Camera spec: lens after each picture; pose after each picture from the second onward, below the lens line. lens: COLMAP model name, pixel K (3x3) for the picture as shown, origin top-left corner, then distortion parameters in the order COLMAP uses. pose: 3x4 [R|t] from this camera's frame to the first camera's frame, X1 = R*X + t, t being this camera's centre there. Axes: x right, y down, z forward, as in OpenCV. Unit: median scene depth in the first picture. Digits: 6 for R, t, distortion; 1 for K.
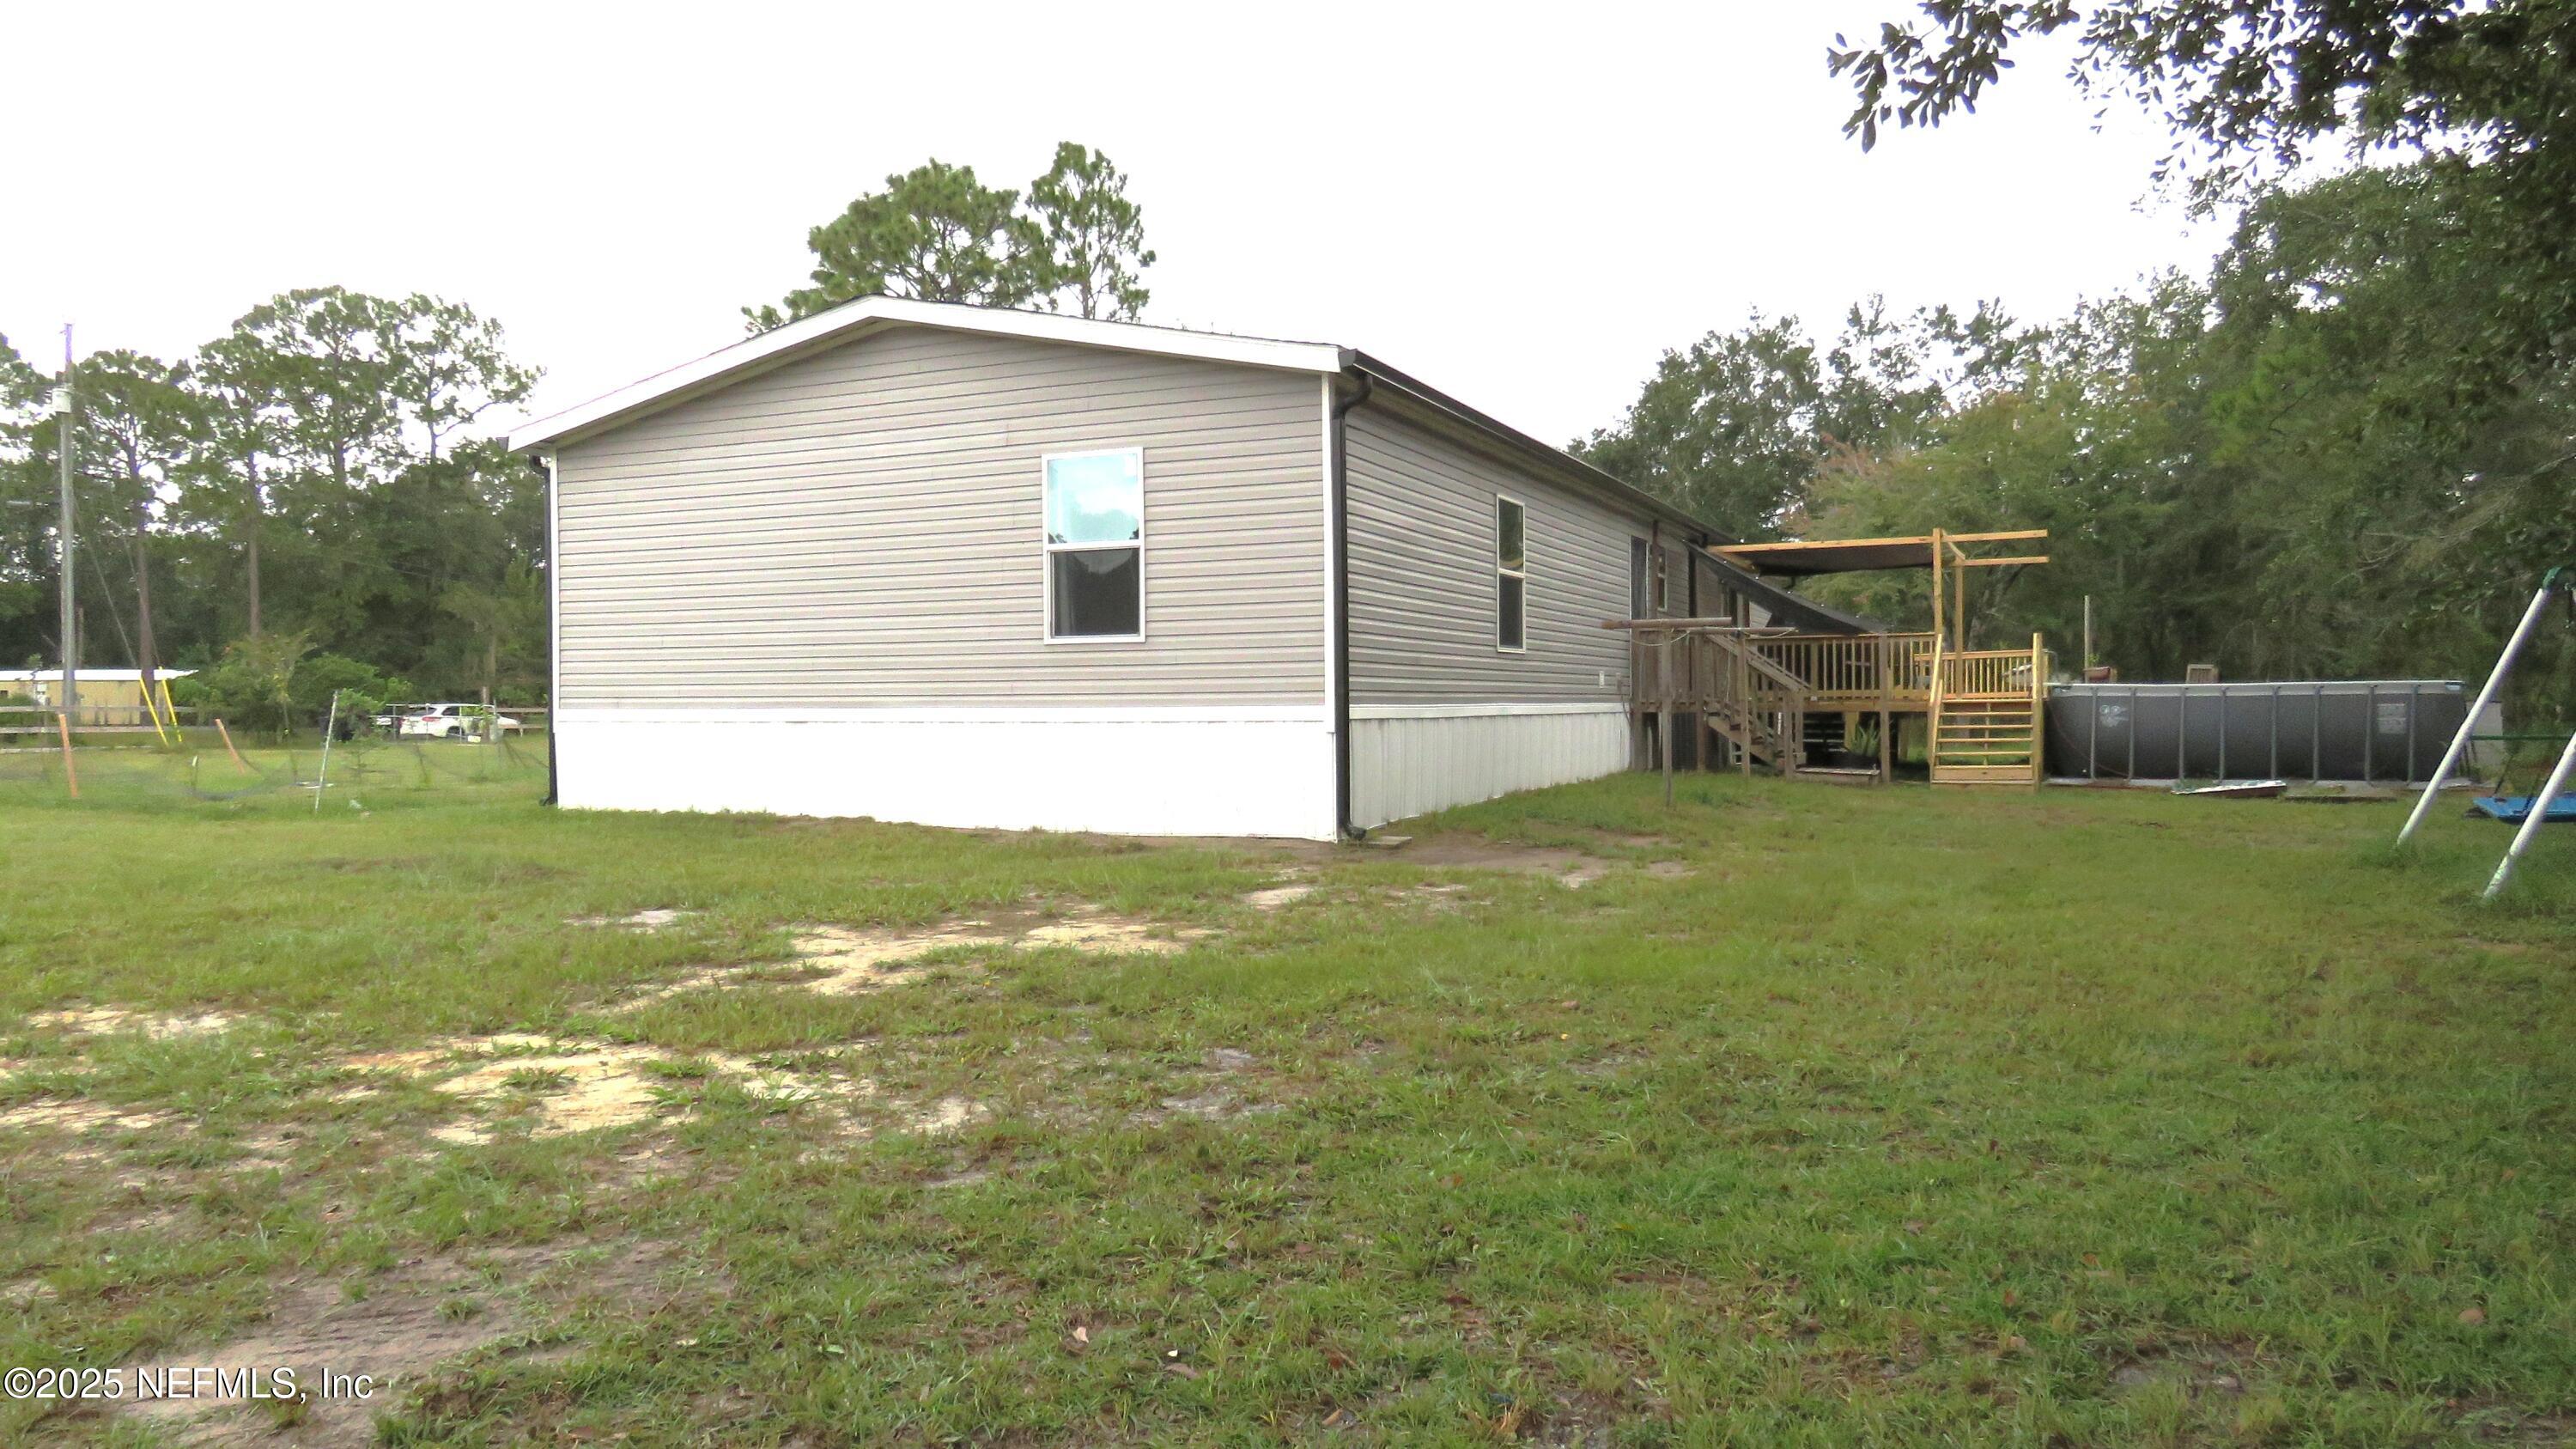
lens RADIAL K [[1663.2, 0, 1292.3], [0, 1663.2, 731.0], [0, 0, 1]] dist [0.004821, 0.005668]
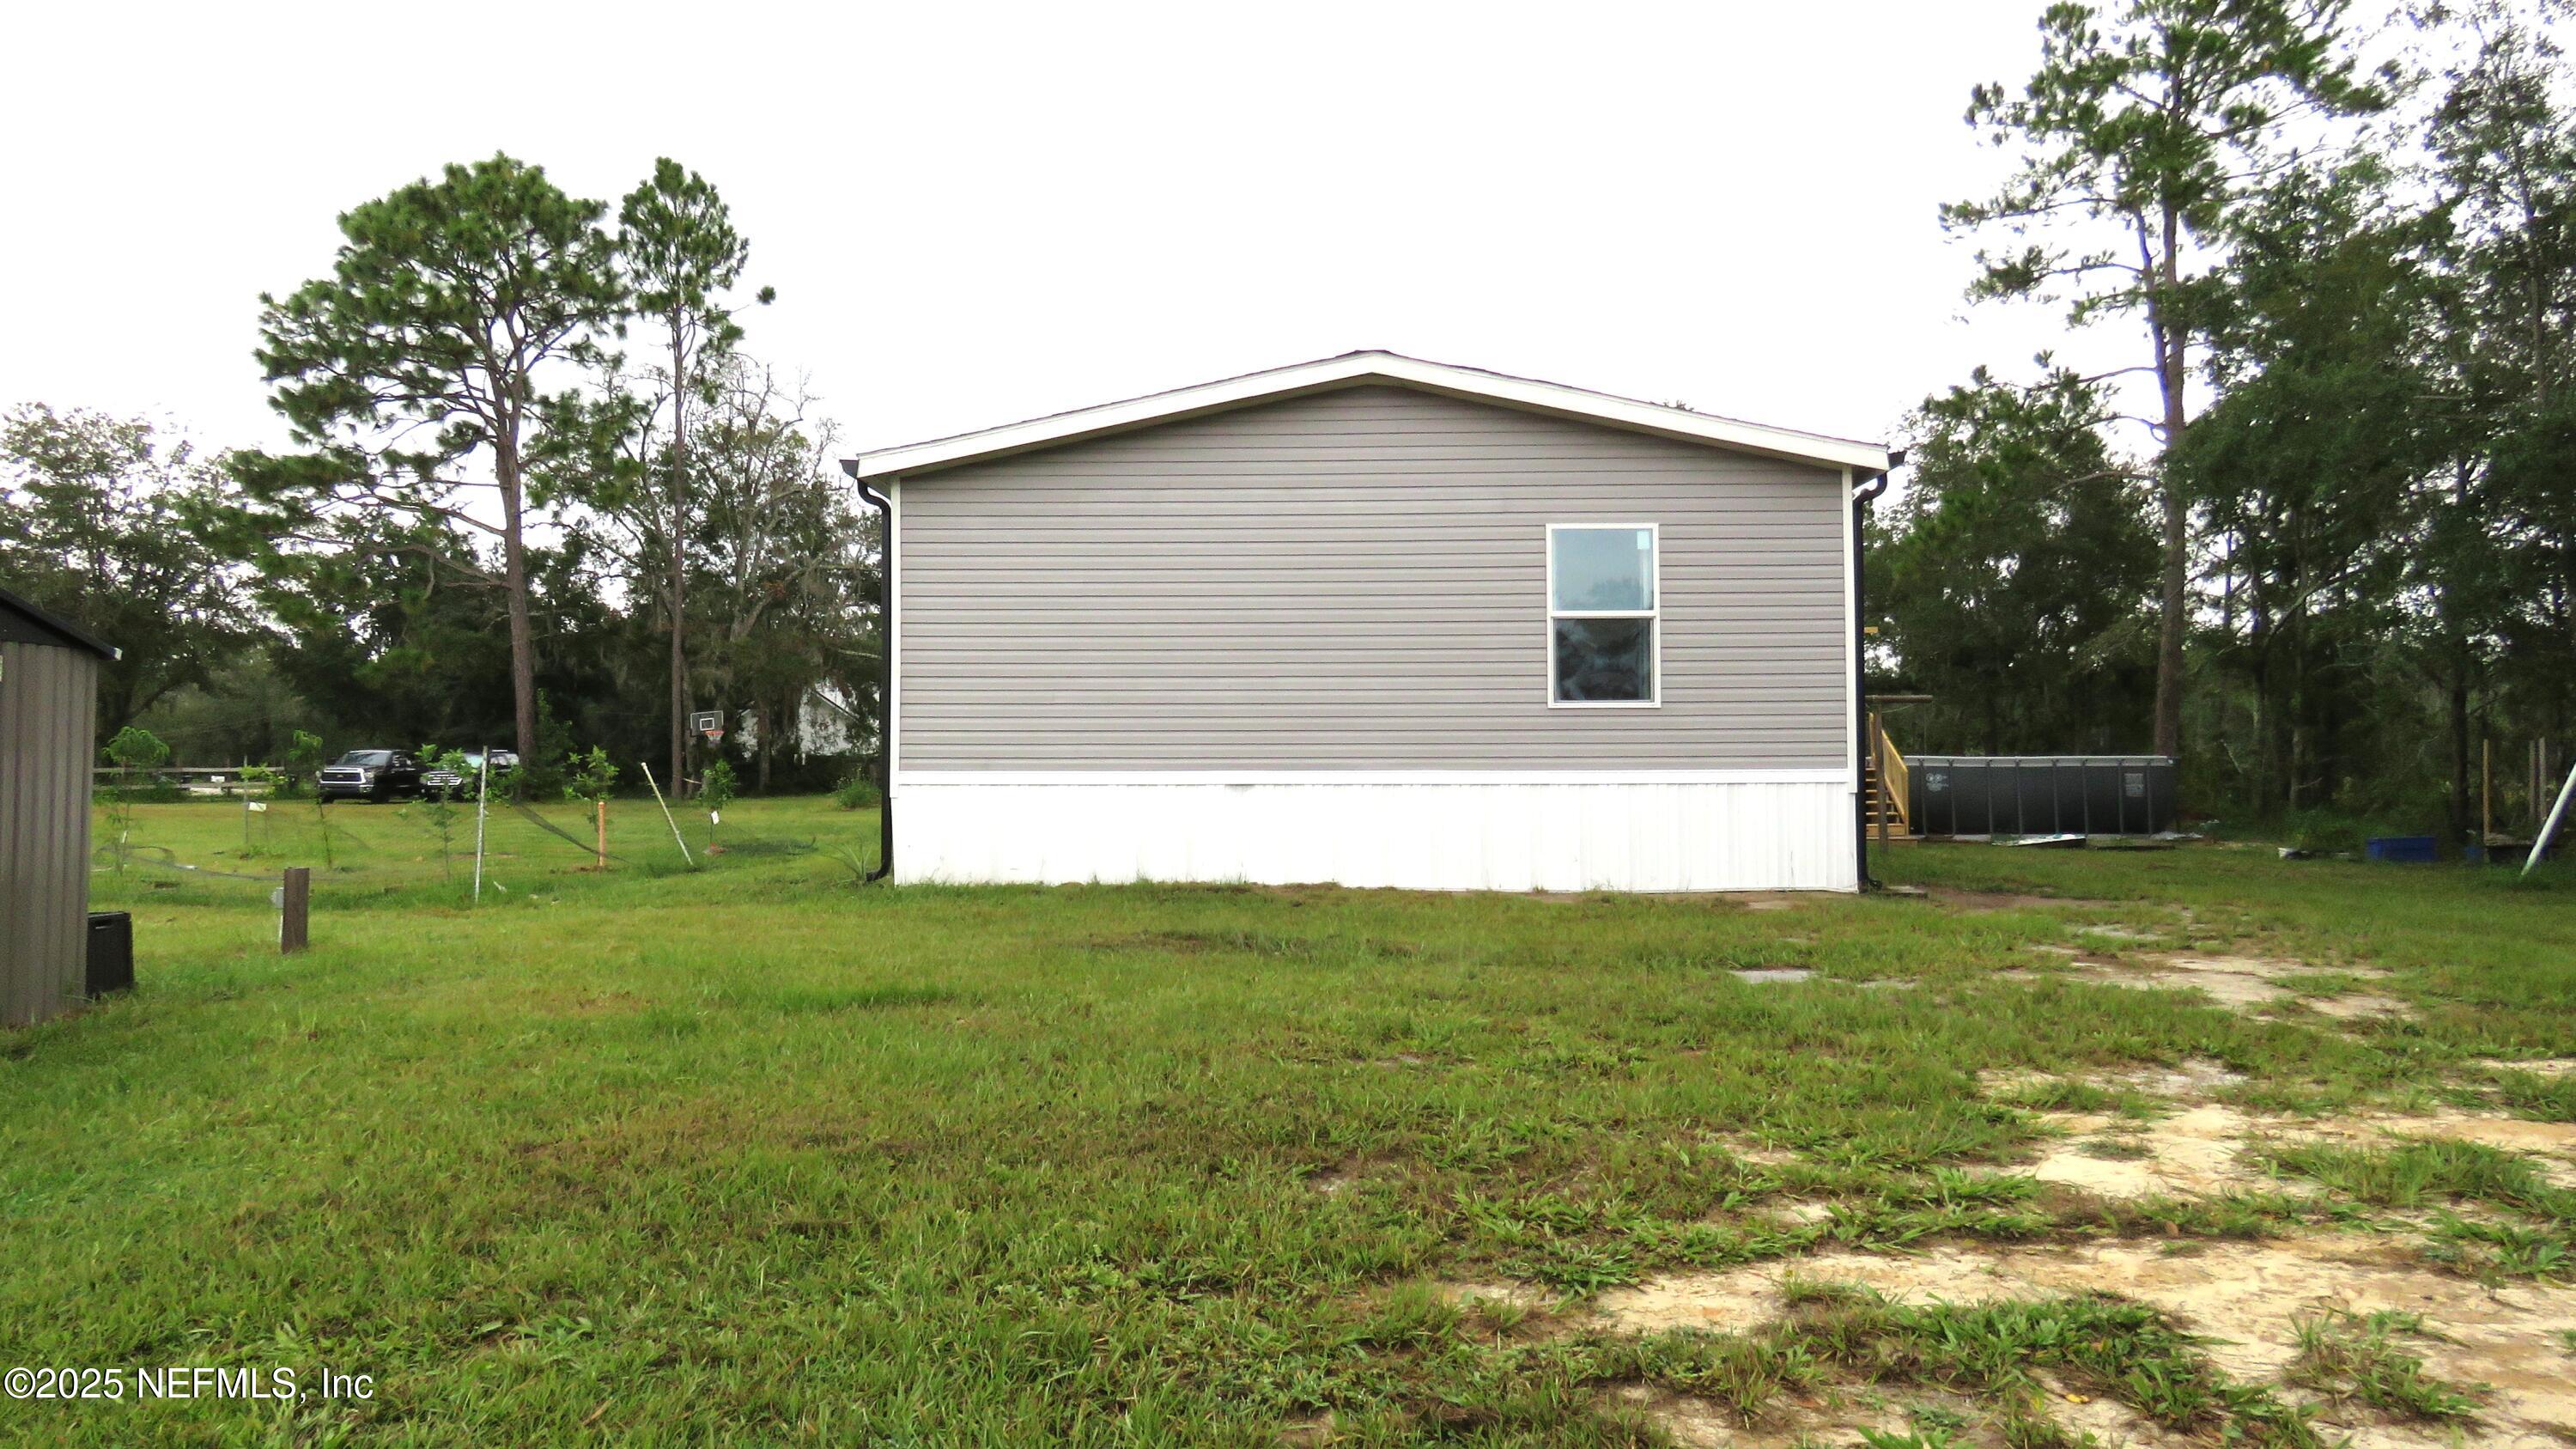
lens RADIAL K [[1663.2, 0, 1292.3], [0, 1663.2, 731.0], [0, 0, 1]] dist [0.004821, 0.005668]
pose [[0.909869, 0.013867, 0.414664, -0.438755], [0.004313, 0.999071, -0.042876, 0.003160], [-0.414874, 0.040800, 0.908964, 0.084225]]
